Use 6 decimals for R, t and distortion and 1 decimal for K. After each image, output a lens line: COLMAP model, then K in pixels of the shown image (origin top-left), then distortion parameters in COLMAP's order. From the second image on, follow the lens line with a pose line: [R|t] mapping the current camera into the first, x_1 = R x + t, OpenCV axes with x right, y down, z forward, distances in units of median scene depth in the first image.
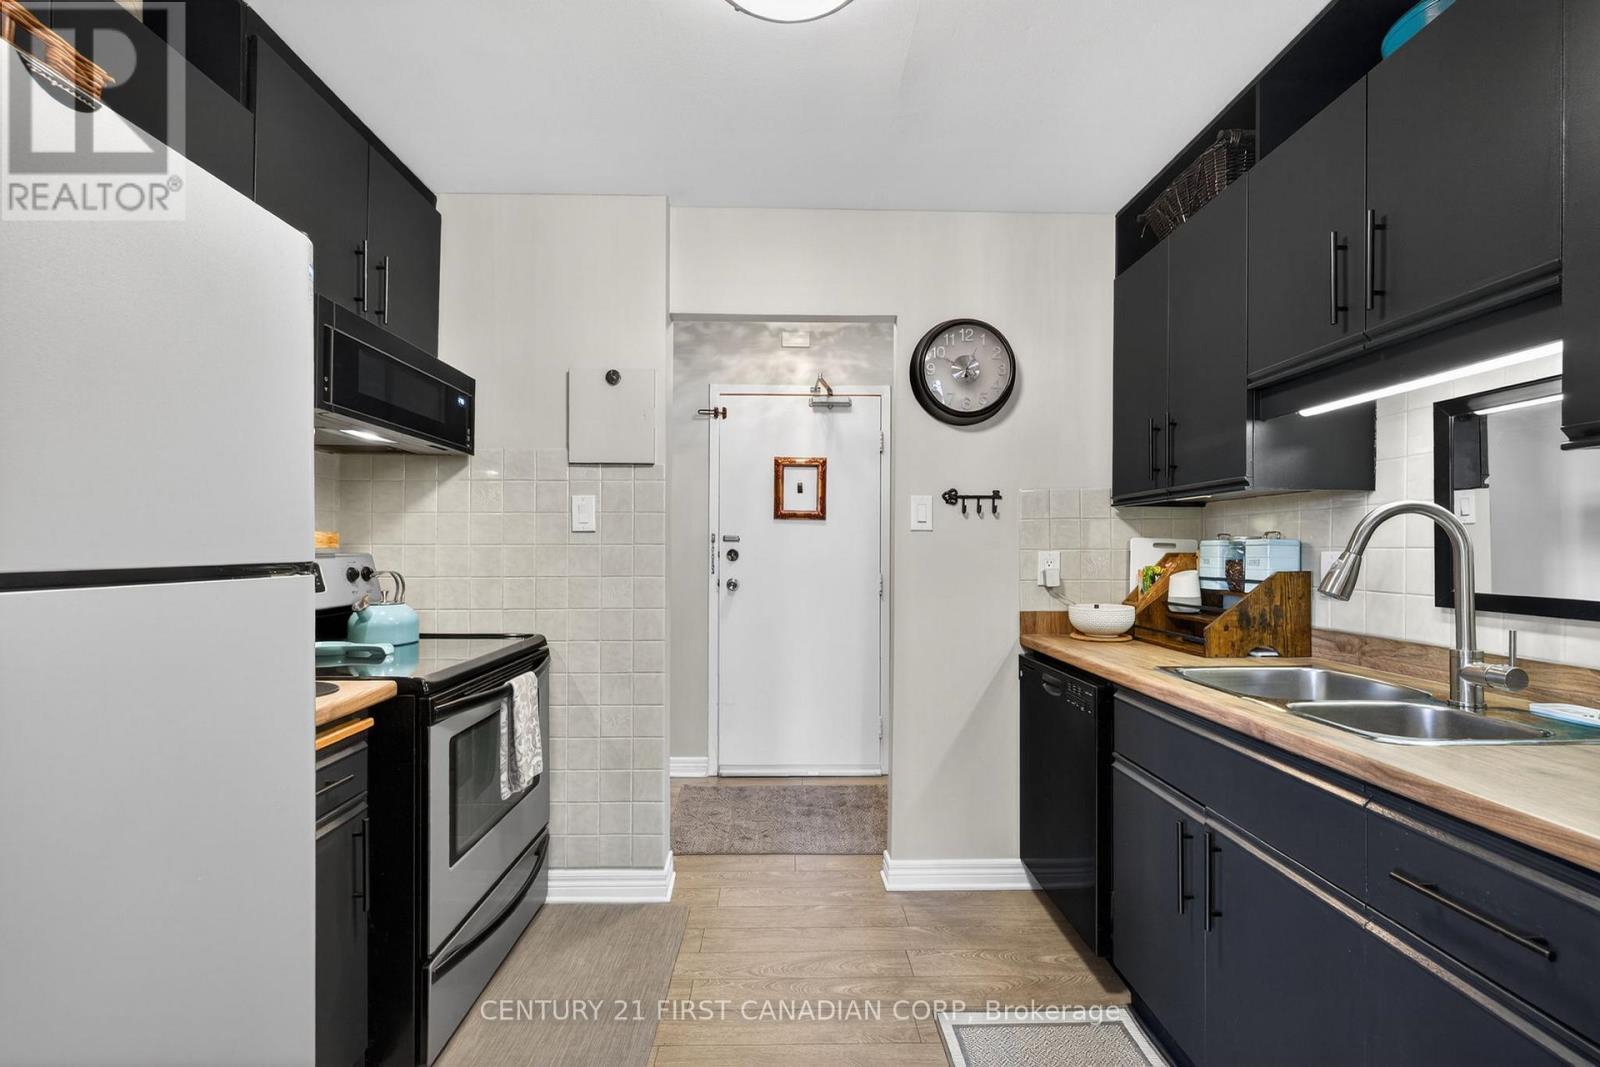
lens RADIAL K [[668.4, 0, 800.5], [0, 668.4, 546.2], [0, 0, 1]] dist [0.008690, -0.003598]
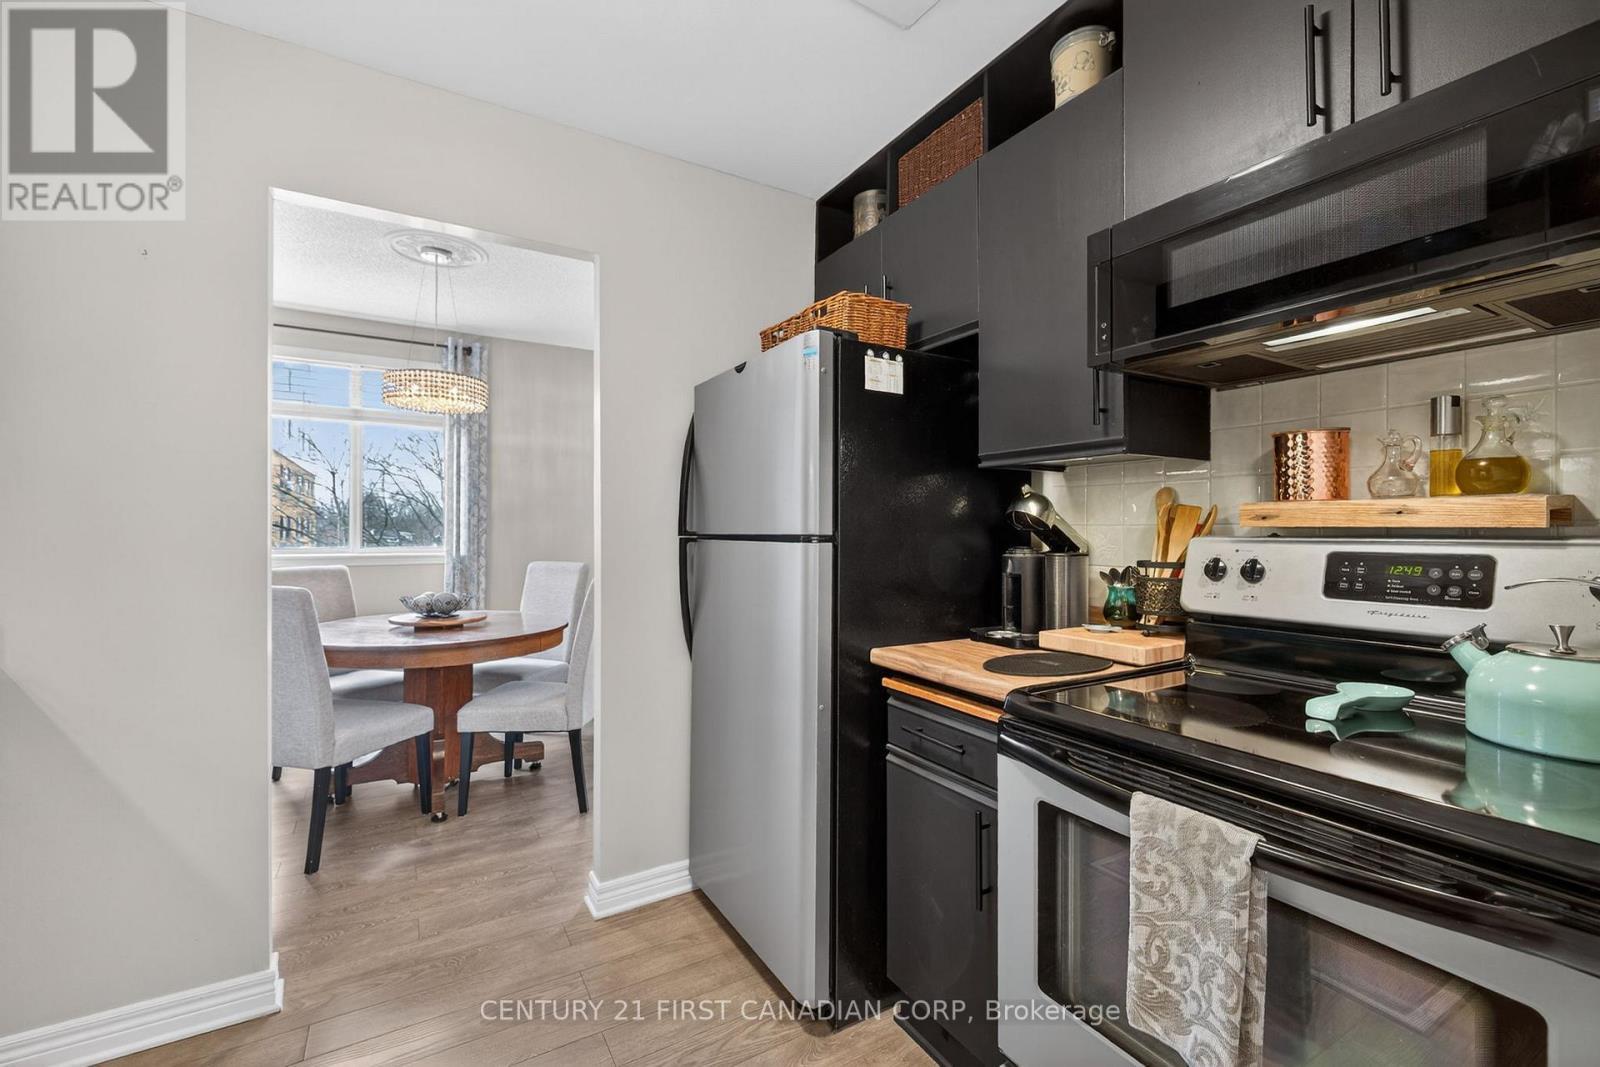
lens RADIAL K [[668.4, 0, 793.9], [0, 668.4, 531.0], [0, 0, 1]] dist [0.008690, -0.003598]
pose [[-0.869850, -0.007439, -0.493260, 0.026380], [-0.005223, 0.999969, -0.005870, 0.010015], [0.493288, -0.002530, -0.869862, 1.029938]]
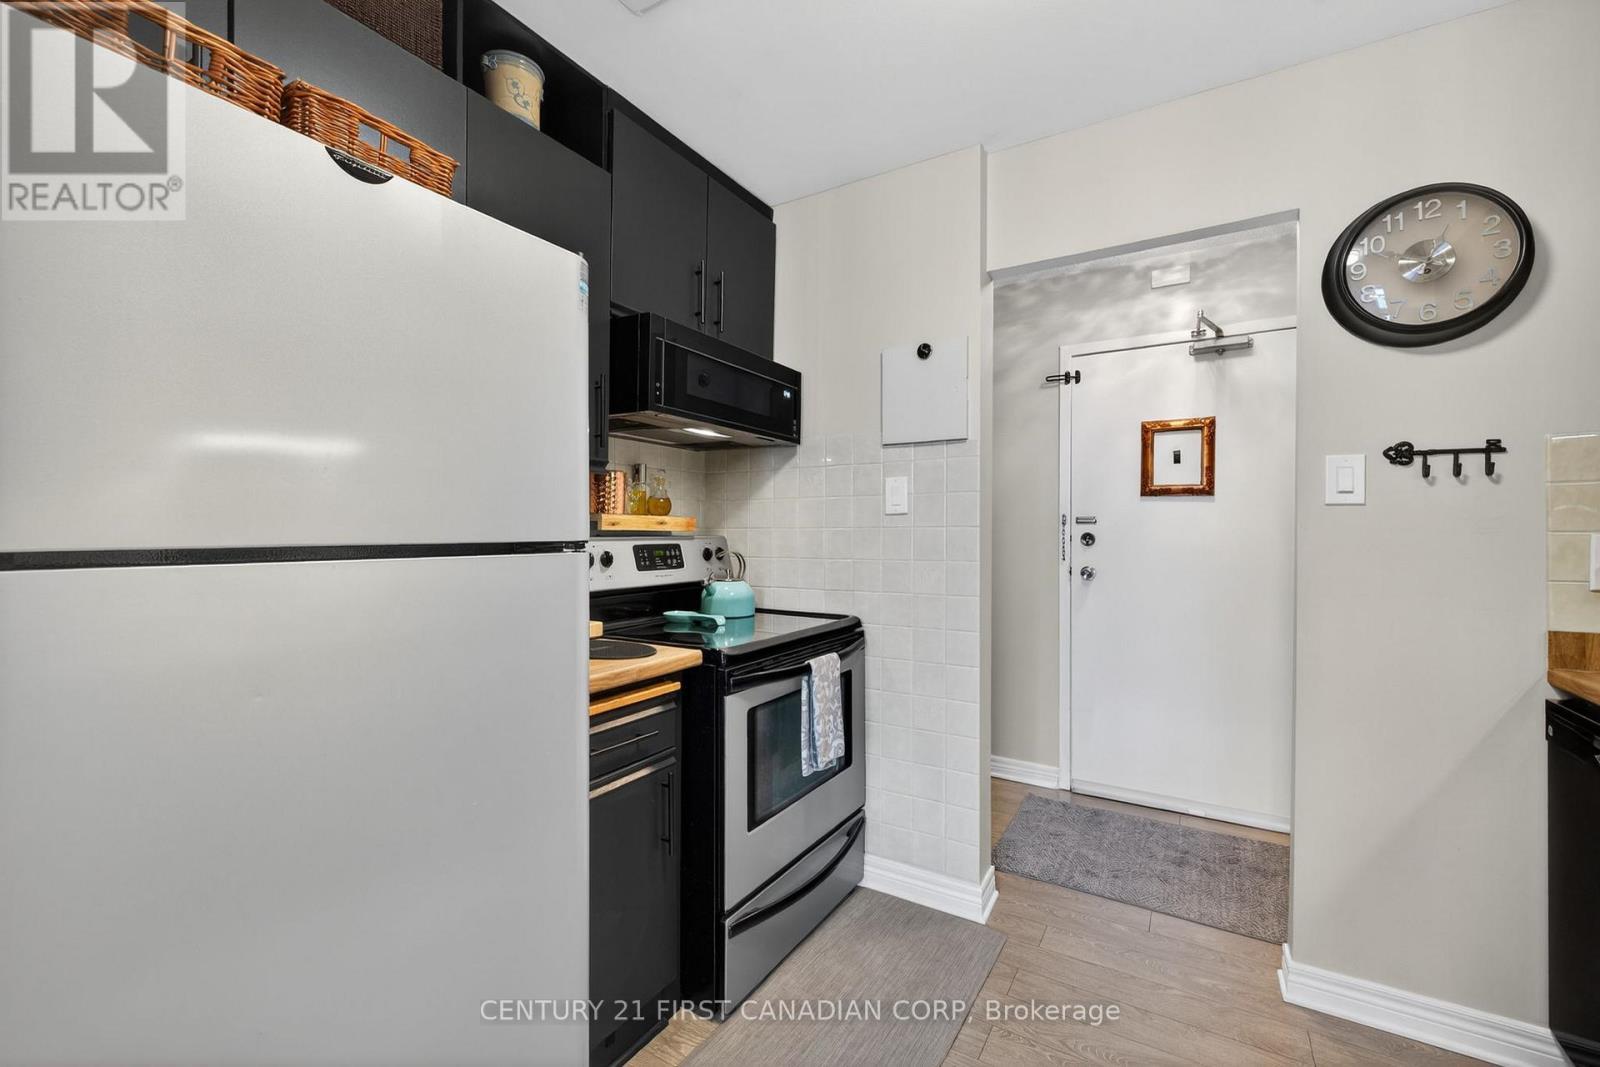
lens RADIAL K [[668.4, 0, 802.8], [0, 668.4, 528.2], [0, 0, 1]] dist [0.008690, -0.003598]
pose [[0.843589, -0.004987, -0.536966, 0.083883], [0.002899, 0.999985, -0.004733, 0.003230], [0.536982, 0.002436, 0.843590, 0.106543]]
